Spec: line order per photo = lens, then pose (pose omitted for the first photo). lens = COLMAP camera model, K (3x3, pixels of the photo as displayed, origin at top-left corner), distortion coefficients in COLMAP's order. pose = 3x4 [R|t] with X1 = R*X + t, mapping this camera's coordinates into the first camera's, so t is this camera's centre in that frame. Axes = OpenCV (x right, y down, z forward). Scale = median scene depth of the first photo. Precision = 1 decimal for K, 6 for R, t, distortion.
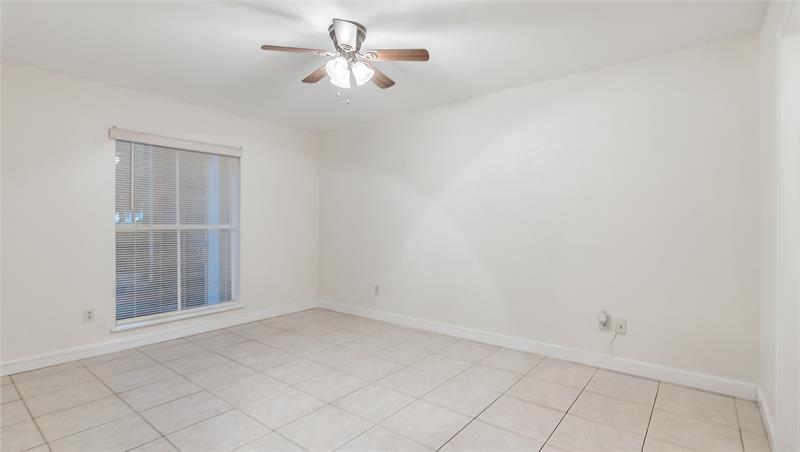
lens RADIAL K [[372.3, 0, 402.9], [0, 372.3, 225.5], [0, 0, 1]] dist [0.002187, 0.002063]
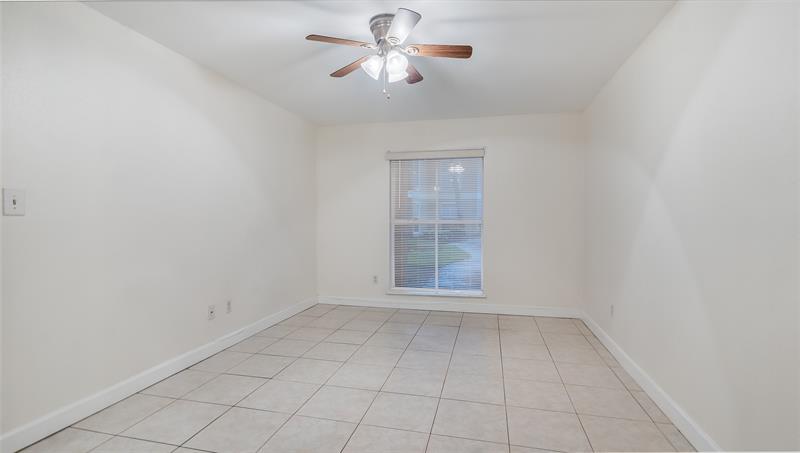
lens RADIAL K [[372.3, 0, 407.7], [0, 372.3, 223.3], [0, 0, 1]] dist [0.002187, 0.002063]
pose [[0.437383, 0.013249, -0.899178, 0.530496], [-0.007351, 0.999911, 0.011157, -0.003689], [0.899245, 0.001730, 0.437441, 0.420627]]
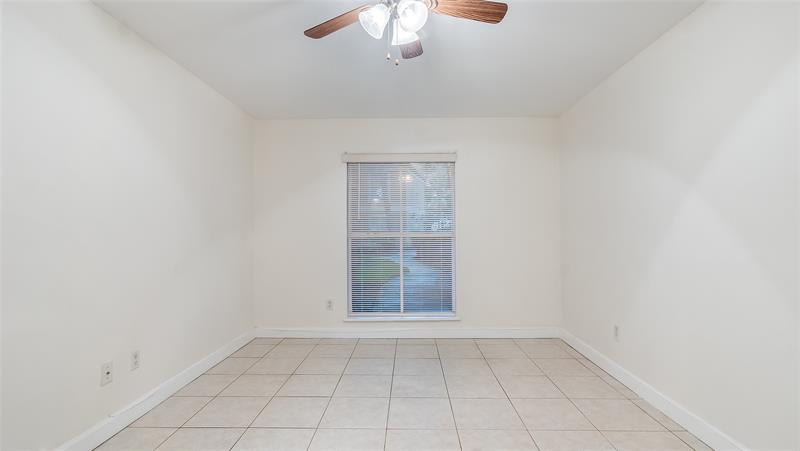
lens RADIAL K [[372.3, 0, 407.2], [0, 372.3, 223.9], [0, 0, 1]] dist [0.002187, 0.002063]
pose [[0.613250, -0.017766, -0.789689, 0.293918], [-0.001117, 0.999727, -0.023358, -0.002008], [0.789888, 0.015207, 0.613063, 0.397689]]
